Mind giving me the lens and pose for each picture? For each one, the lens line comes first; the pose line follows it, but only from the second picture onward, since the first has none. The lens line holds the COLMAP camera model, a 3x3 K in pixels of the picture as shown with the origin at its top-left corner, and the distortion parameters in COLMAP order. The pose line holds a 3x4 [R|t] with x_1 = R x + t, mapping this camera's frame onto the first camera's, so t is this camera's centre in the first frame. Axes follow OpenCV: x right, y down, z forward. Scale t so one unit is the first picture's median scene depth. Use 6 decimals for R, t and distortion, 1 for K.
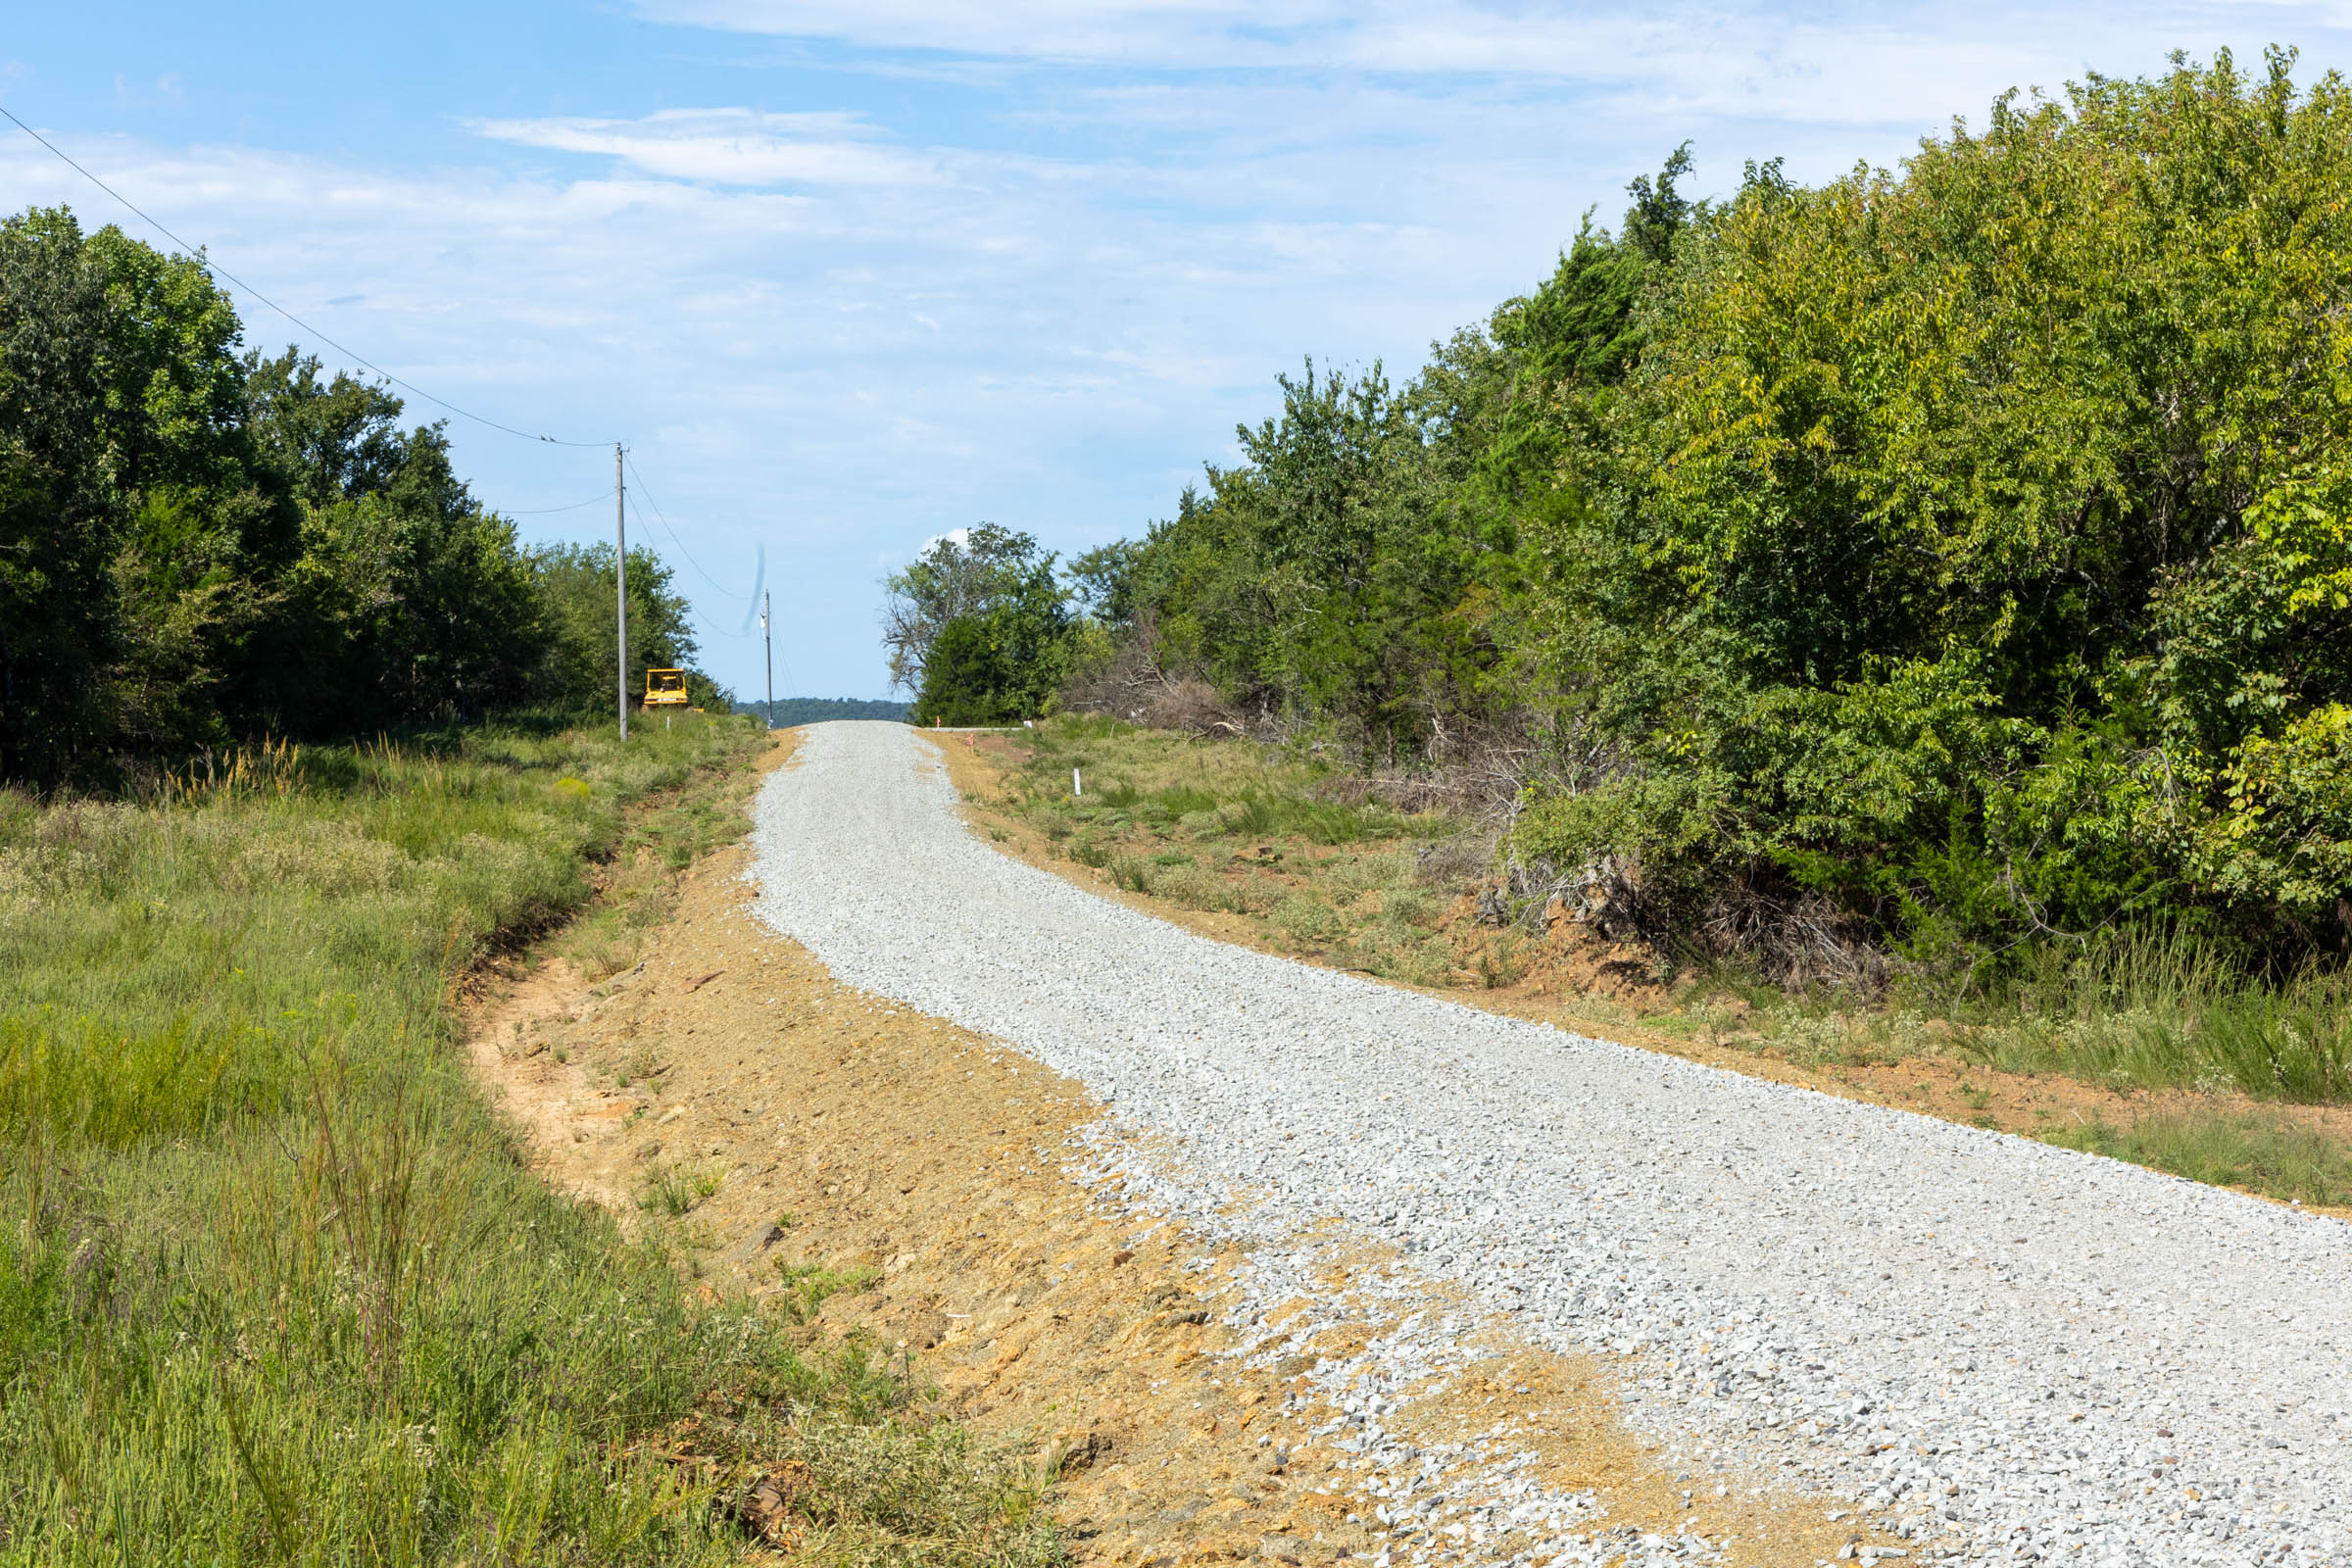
lens RADIAL K [[4402.4, 0, 1176.3], [0, 4402.4, 784.2], [0, 0, 1]] dist [-0.007854, 0.000000]
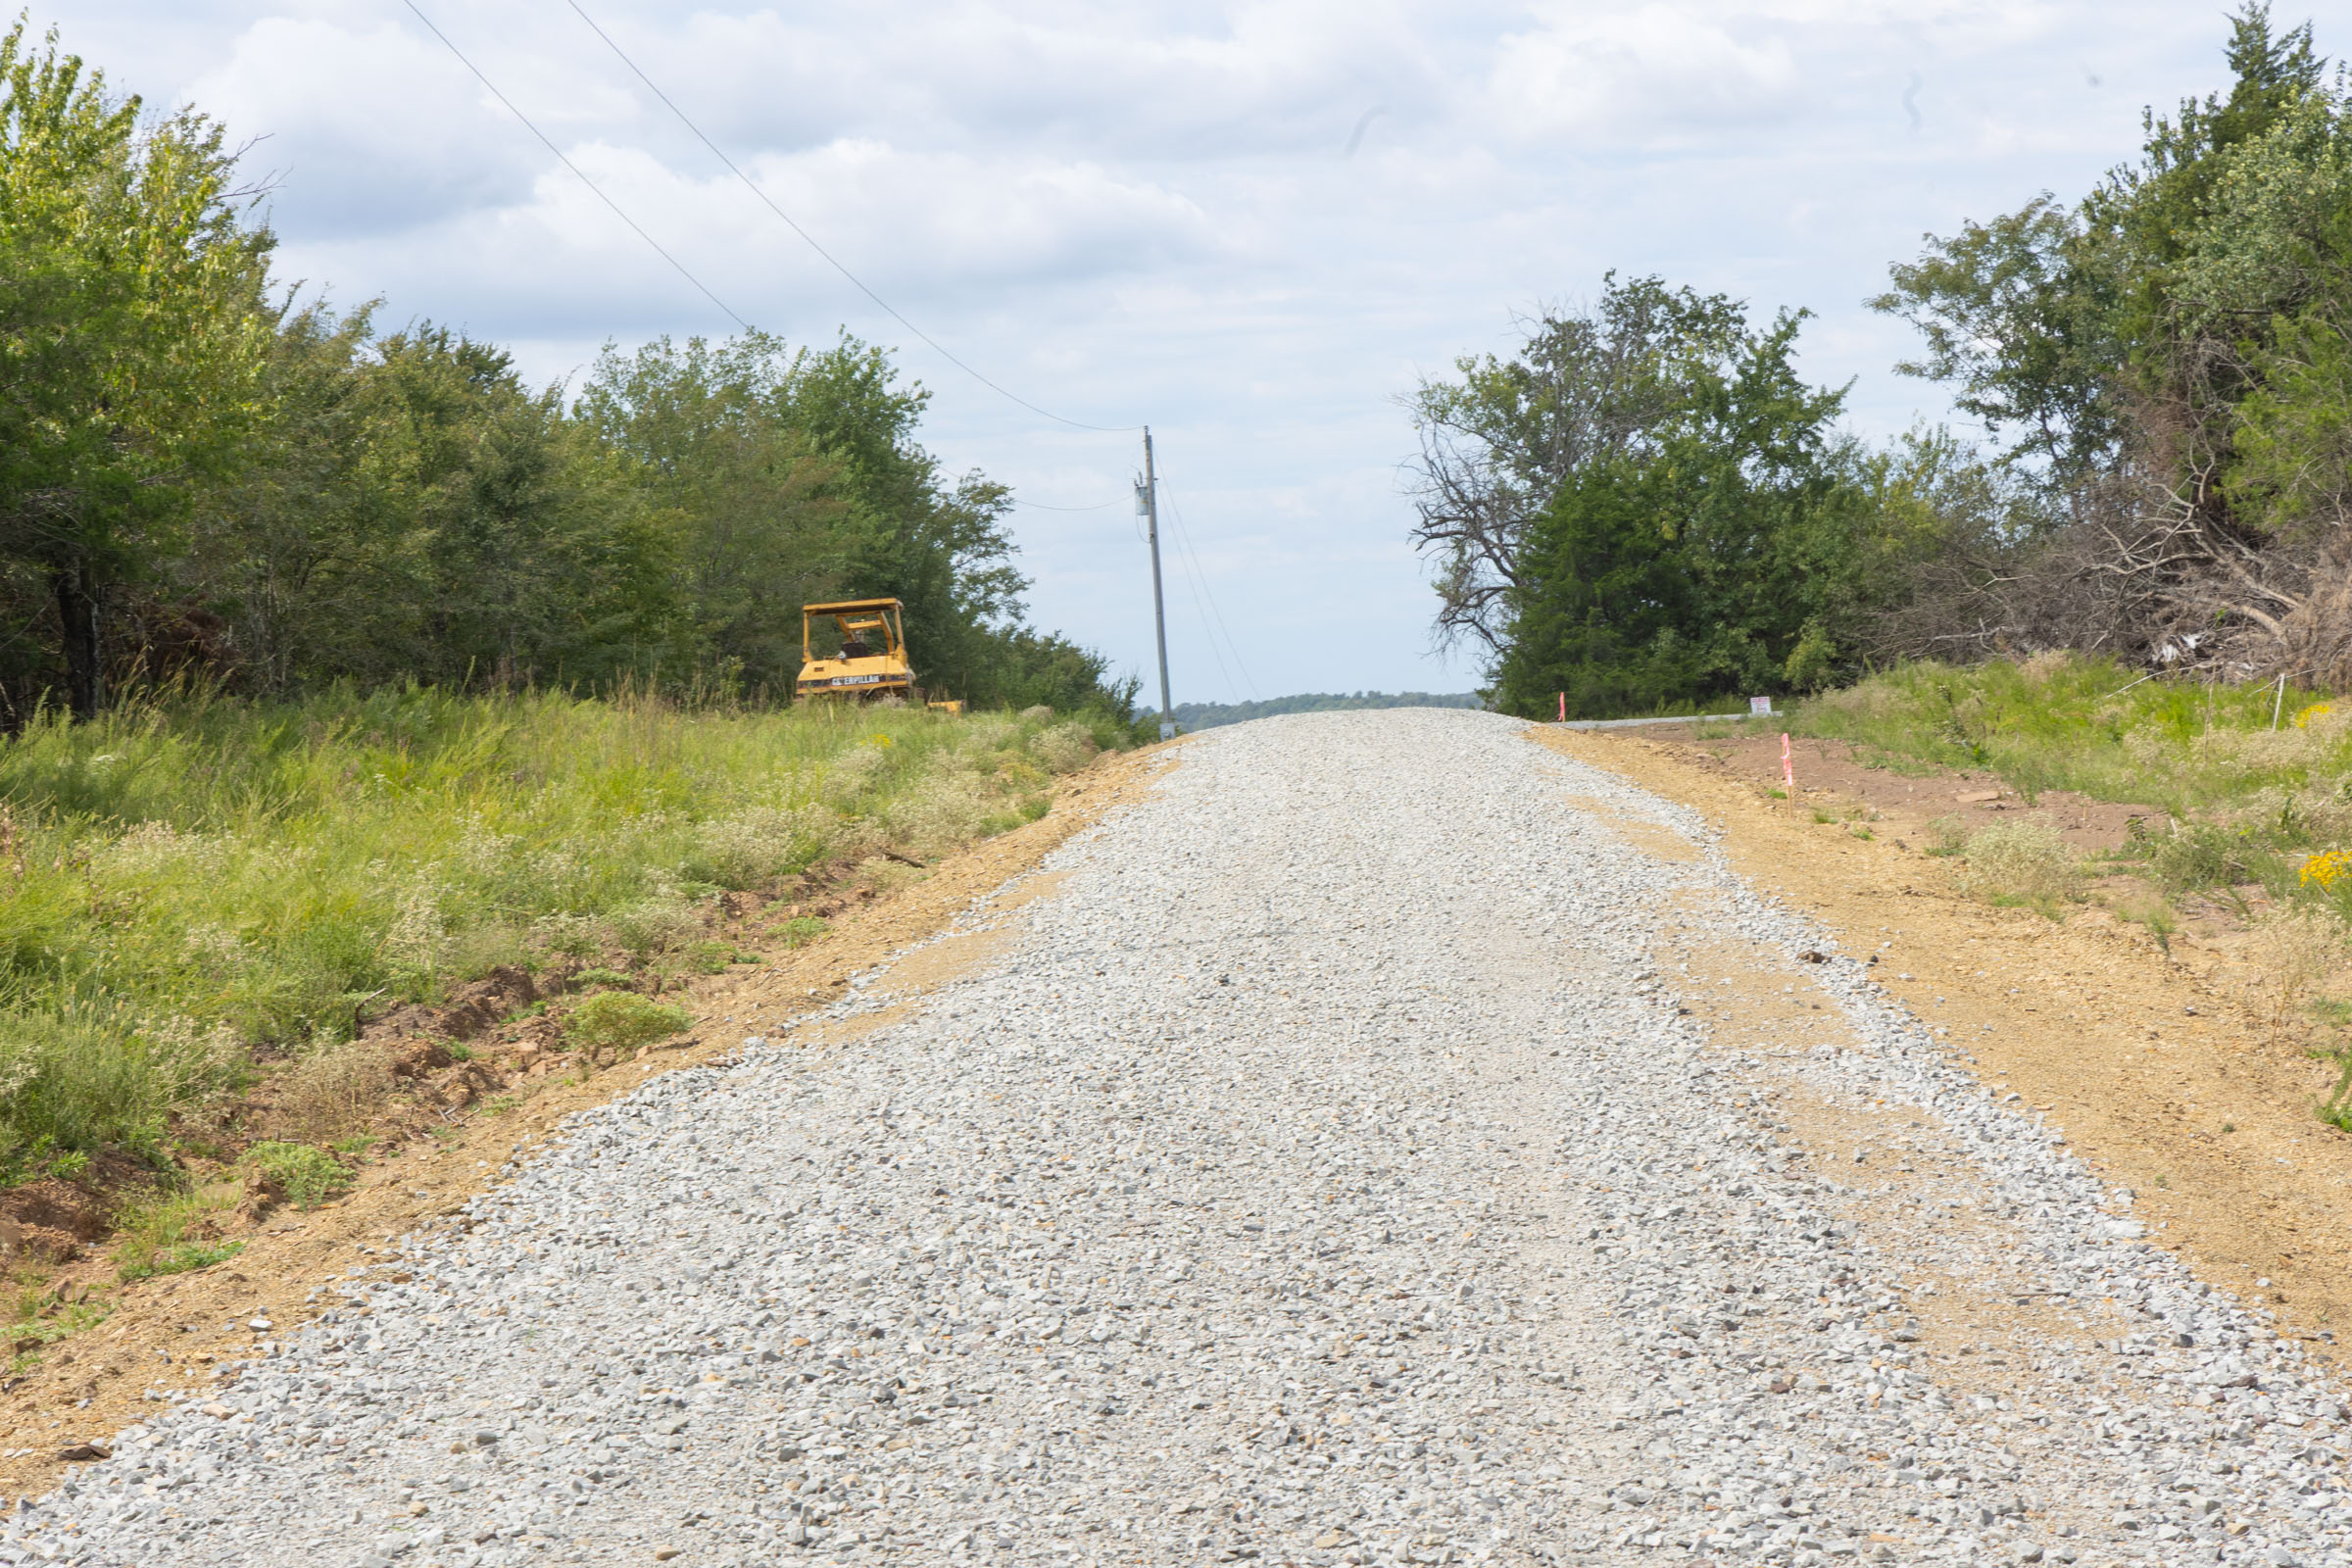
lens RADIAL K [[5891.5, 0, 1175.9], [0, 5891.5, 784.2], [0, 0, 1]] dist [0.000374, 0.000000]
pose [[0.992948, -0.048212, -0.108301, -0.027813], [0.047743, 0.998836, -0.006916, -0.004496], [0.108508, 0.001696, 0.994094, 0.411394]]
